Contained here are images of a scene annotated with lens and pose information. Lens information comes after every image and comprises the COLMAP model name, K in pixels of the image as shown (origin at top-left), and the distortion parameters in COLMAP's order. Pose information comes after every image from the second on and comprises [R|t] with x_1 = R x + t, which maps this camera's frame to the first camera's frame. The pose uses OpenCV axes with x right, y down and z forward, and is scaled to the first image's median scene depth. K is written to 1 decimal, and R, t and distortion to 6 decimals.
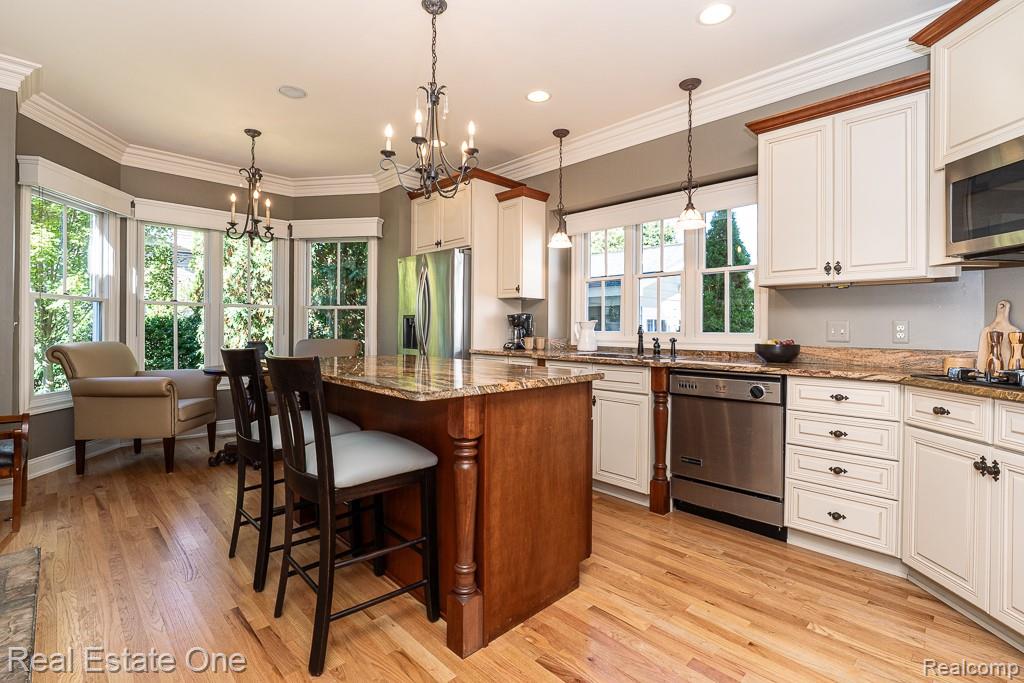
lens RADIAL K [[465.8, 0, 511.8], [0, 465.8, 329.7], [0, 0, 1]] dist [-0.001229, -0.000010]
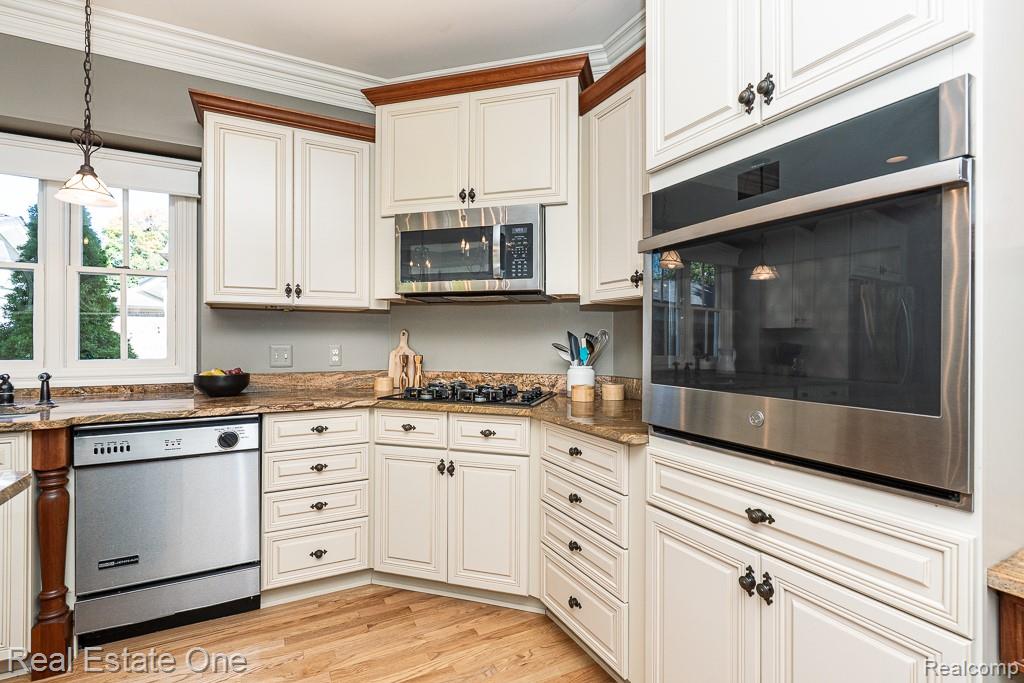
lens RADIAL K [[475.0, 0, 509.5], [0, 475.0, 338.9], [0, 0, 1]] dist [0.000484, 0.000372]
pose [[0.289662, -0.005077, 0.957115, -0.110707], [0.003990, 0.999984, 0.004097, -0.039572], [-0.957121, 0.002632, 0.289678, 0.323550]]
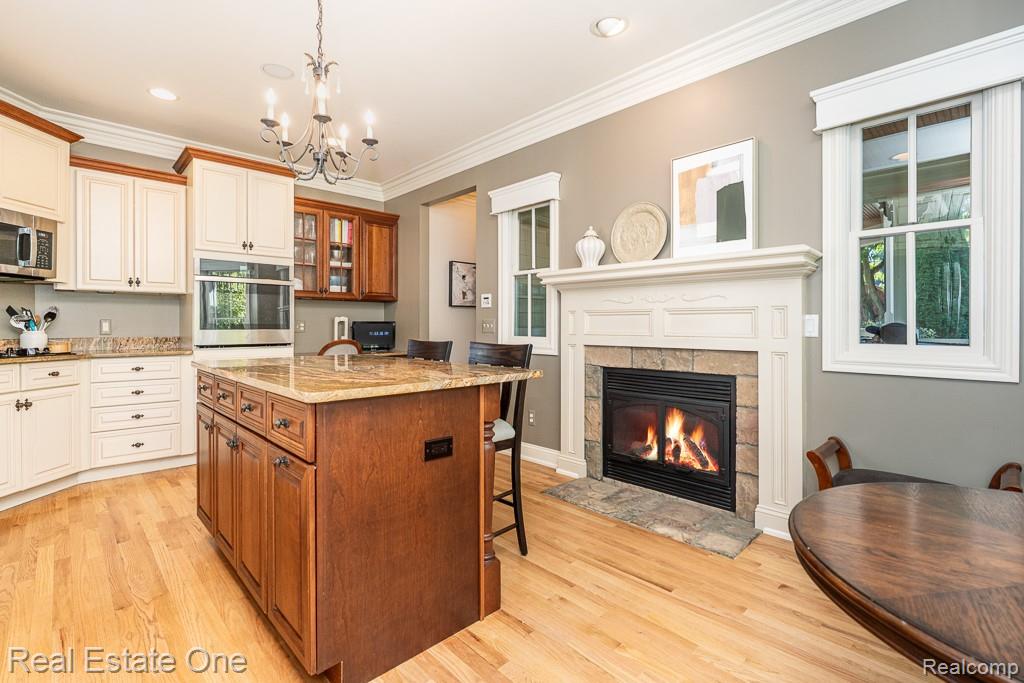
lens RADIAL K [[469.1, 0, 513.8], [0, 469.1, 322.6], [0, 0, 1]] dist [0.003139, 0.000453]
pose [[-0.999954, -0.008767, 0.003950, -0.546677], [-0.008784, 0.999952, -0.004369, -0.009323], [-0.003911, -0.004403, -0.999983, 1.909452]]
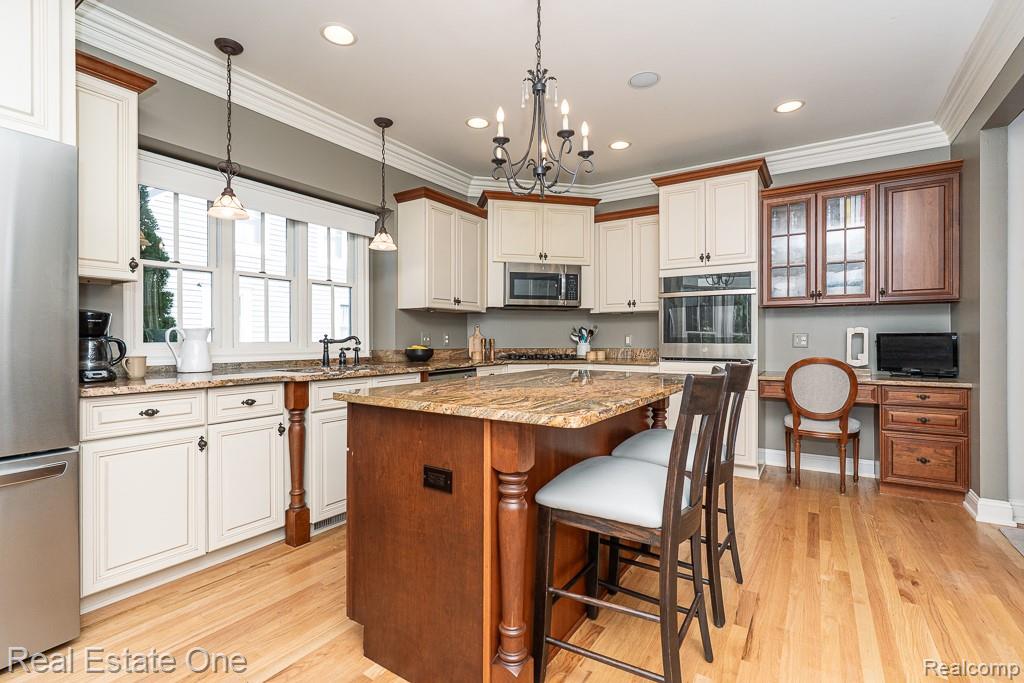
lens RADIAL K [[475.0, 0, 509.5], [0, 475.0, 338.9], [0, 0, 1]] dist [0.000484, 0.000372]
pose [[-0.220235, -0.009392, 0.975402, -1.057940], [-0.000522, 0.999955, 0.009511, -0.014247], [-0.975447, 0.001586, -0.220230, 1.261717]]
